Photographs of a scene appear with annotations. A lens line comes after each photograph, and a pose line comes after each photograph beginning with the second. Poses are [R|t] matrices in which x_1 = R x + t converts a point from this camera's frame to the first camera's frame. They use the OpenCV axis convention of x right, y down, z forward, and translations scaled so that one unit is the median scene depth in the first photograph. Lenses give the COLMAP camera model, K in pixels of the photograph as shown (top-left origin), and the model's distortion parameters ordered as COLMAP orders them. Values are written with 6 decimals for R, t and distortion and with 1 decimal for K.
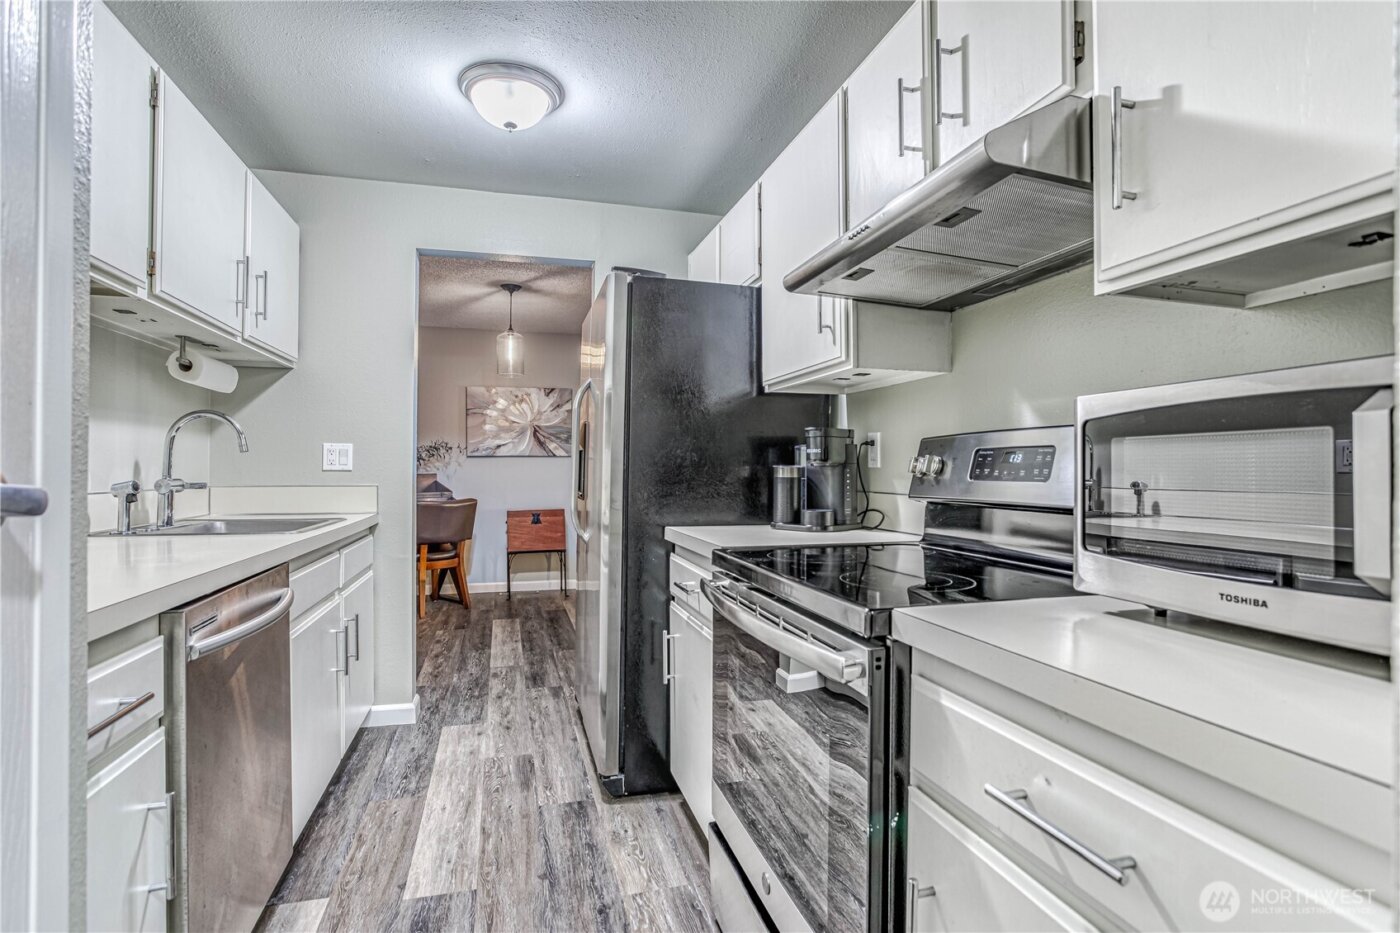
lens RADIAL K [[690.3, 0, 692.2], [0, 690.3, 464.1], [0, 0, 1]] dist [-0.049905, 0.019059]
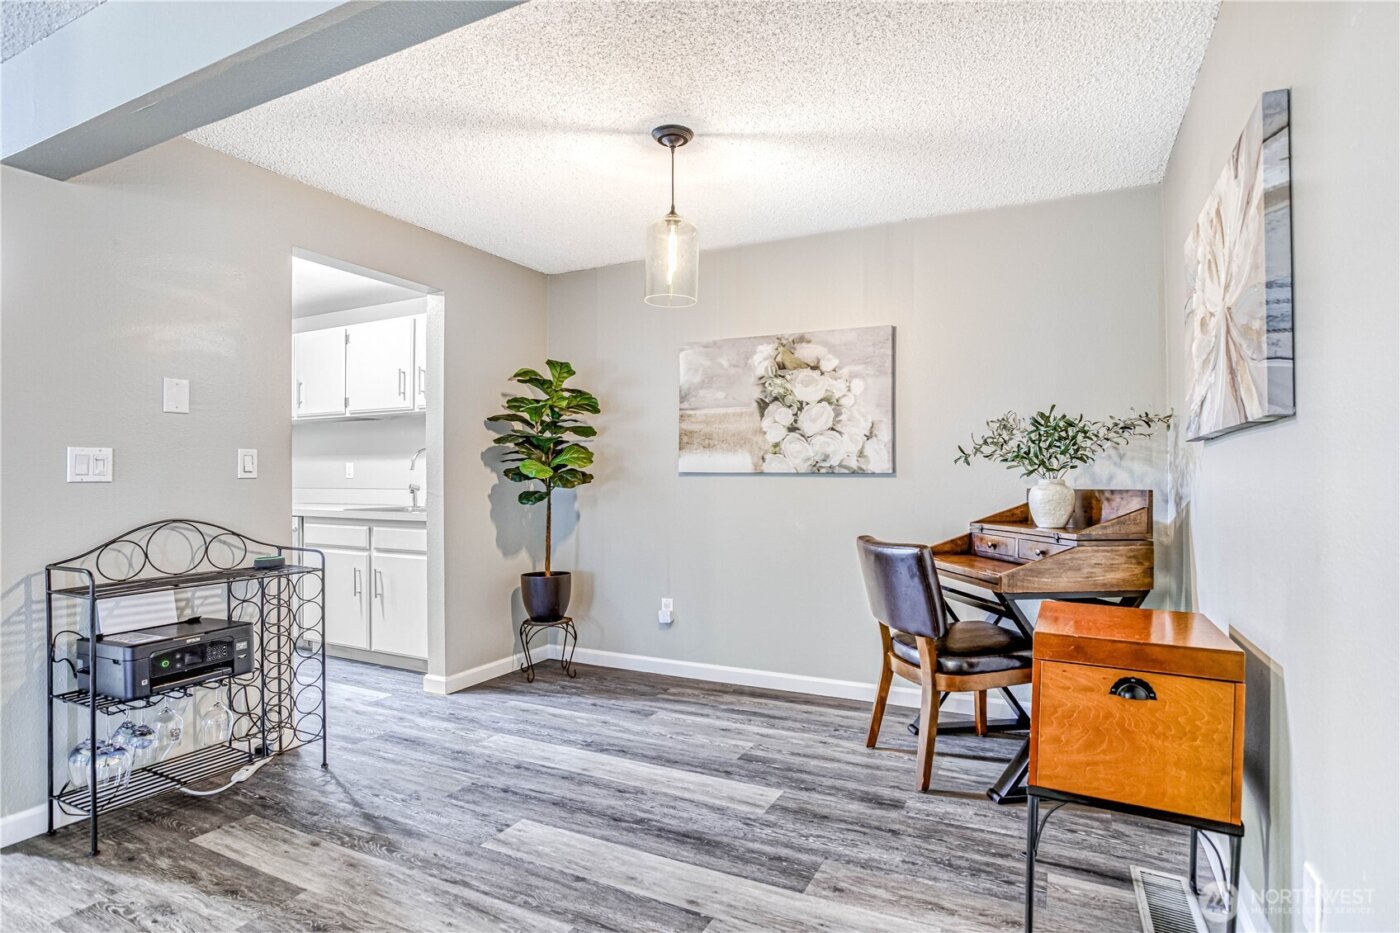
lens RADIAL K [[690.3, 0, 699.7], [0, 690.3, 475.6], [0, 0, 1]] dist [-0.049905, 0.019059]
pose [[-0.663220, -0.004869, -0.748409, 0.083166], [0.005227, 0.999924, -0.011137, 0.008516], [0.748406, -0.011298, -0.663144, 1.053823]]
